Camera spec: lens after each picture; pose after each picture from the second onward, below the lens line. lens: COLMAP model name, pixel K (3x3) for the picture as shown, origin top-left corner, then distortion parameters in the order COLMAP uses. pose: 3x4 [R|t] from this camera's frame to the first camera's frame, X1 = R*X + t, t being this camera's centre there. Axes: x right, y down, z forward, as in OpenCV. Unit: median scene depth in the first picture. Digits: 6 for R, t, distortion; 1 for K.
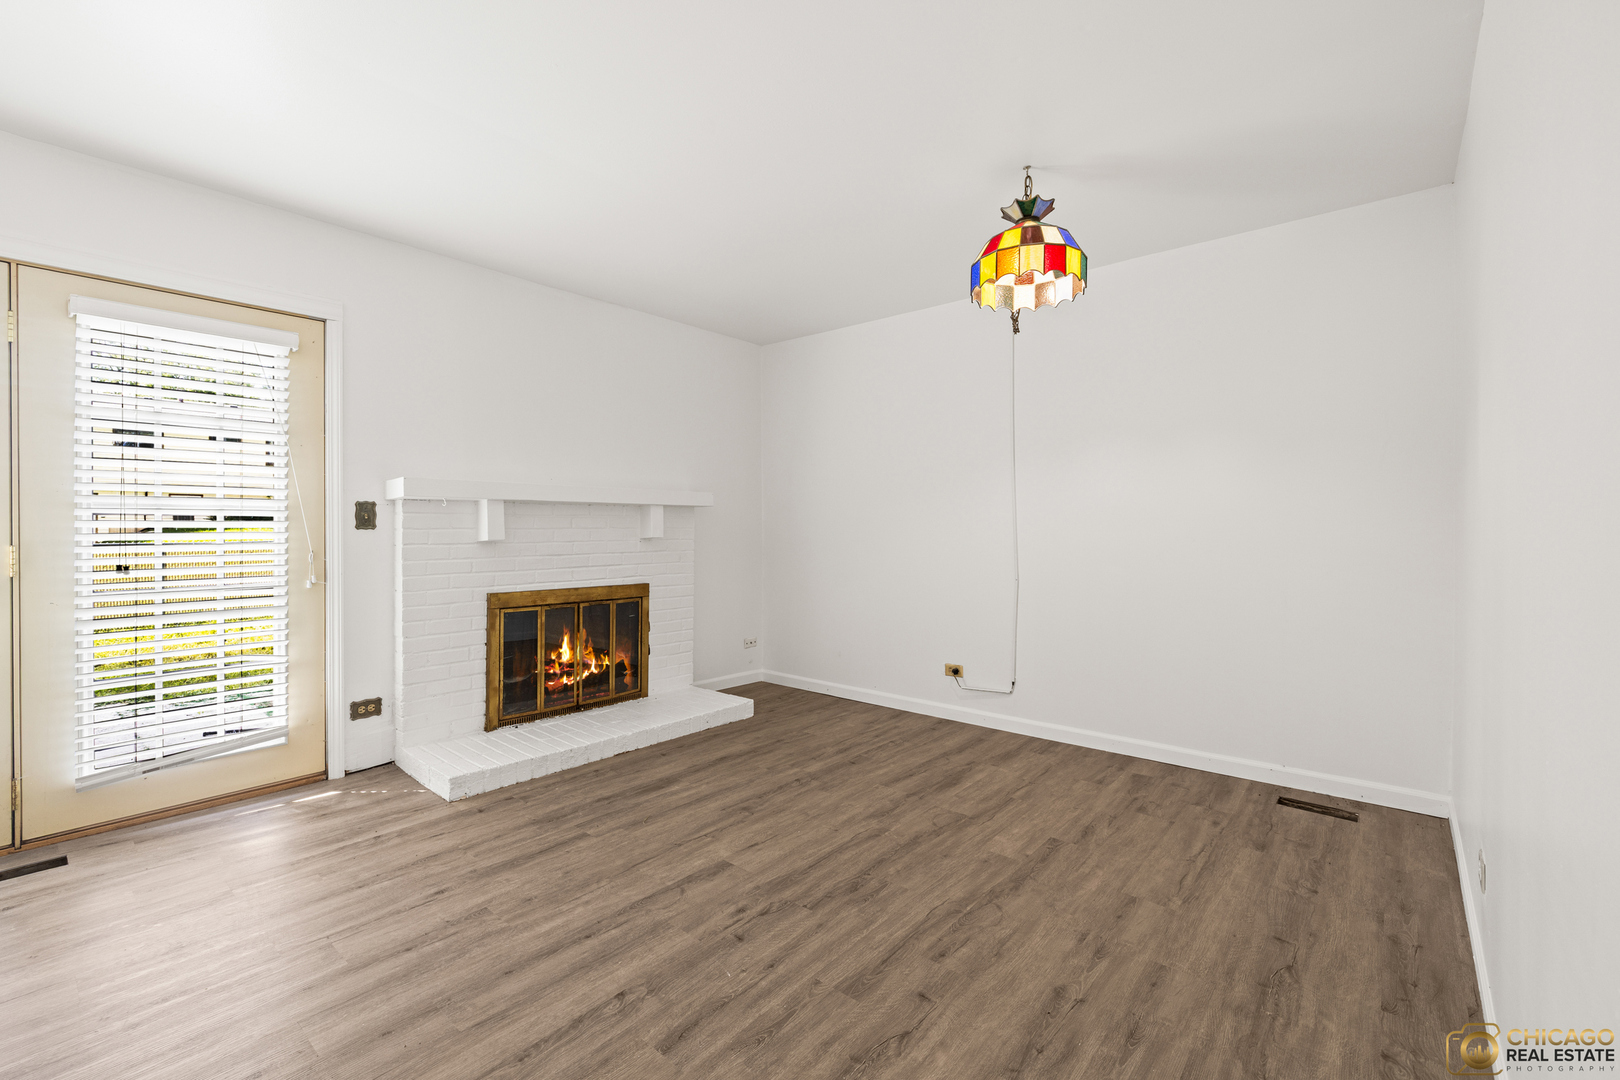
lens RADIAL K [[699.3, 0, 799.6], [0, 699.3, 533.8], [0, 0, 1]] dist [0.002208, 0.000190]
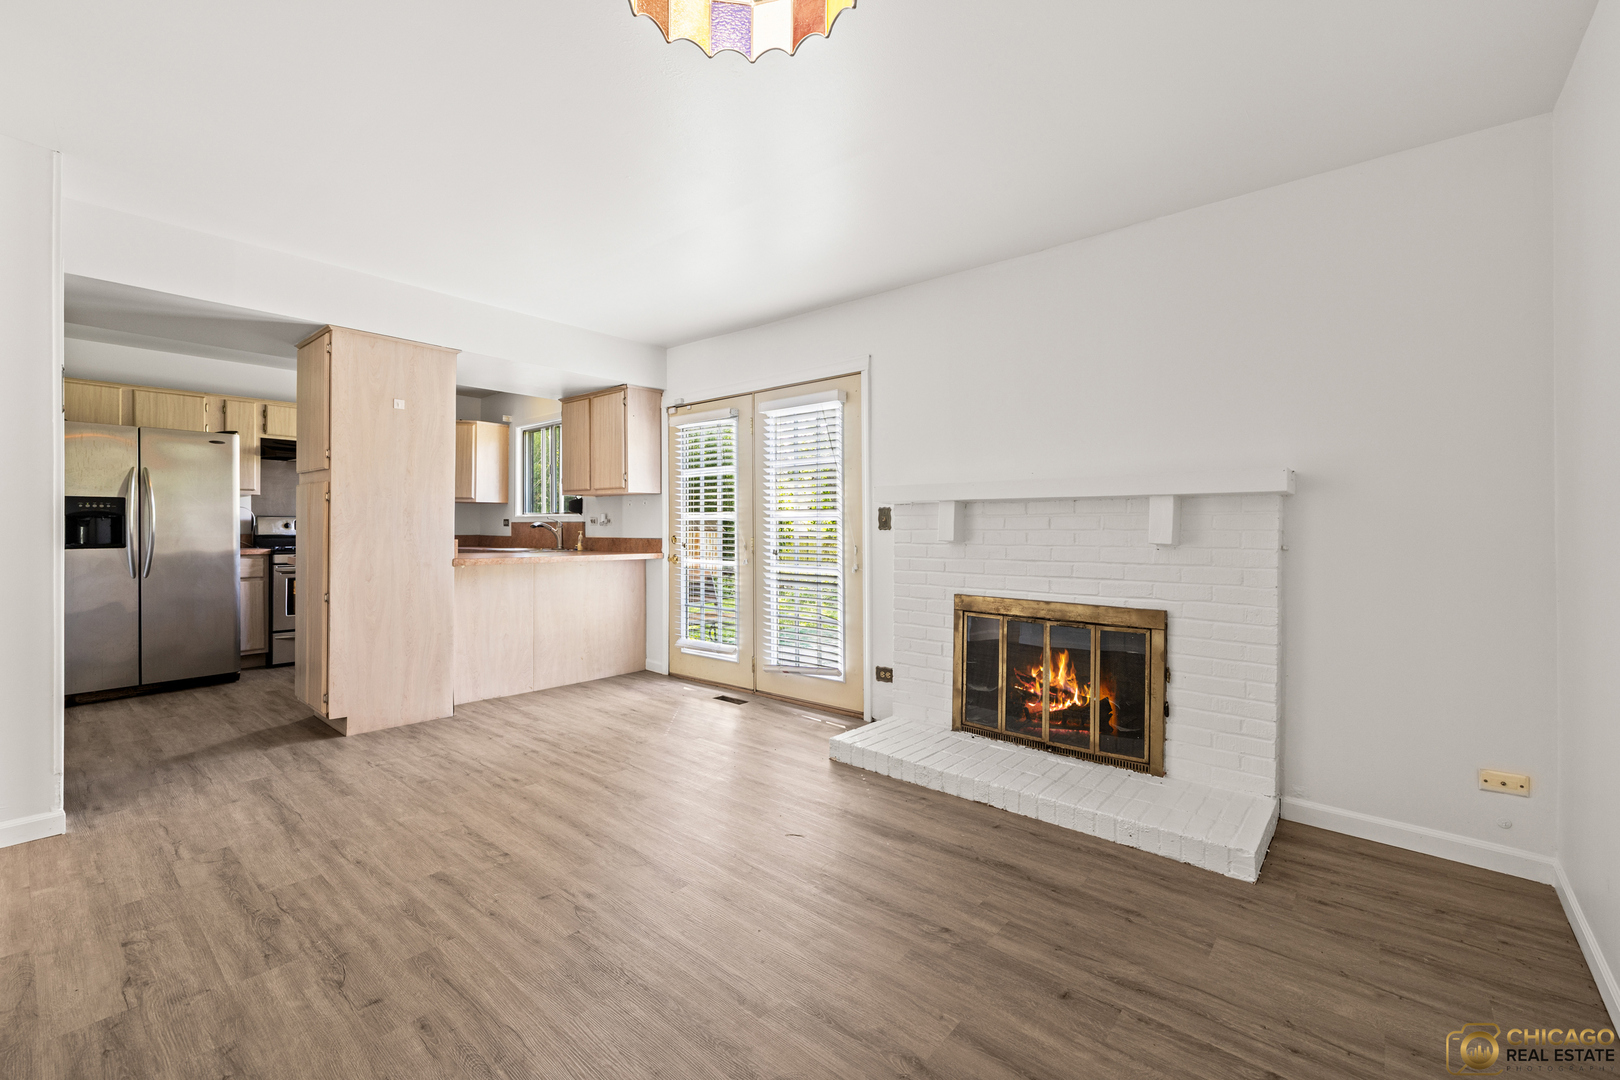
lens RADIAL K [[699.3, 0, 803.4], [0, 699.3, 540.2], [0, 0, 1]] dist [0.002208, 0.000190]
pose [[-0.020096, 0.015125, -0.999684, 0.573867], [-0.011233, 0.999819, 0.015353, -0.005281], [0.999735, 0.011538, -0.019922, 0.813474]]
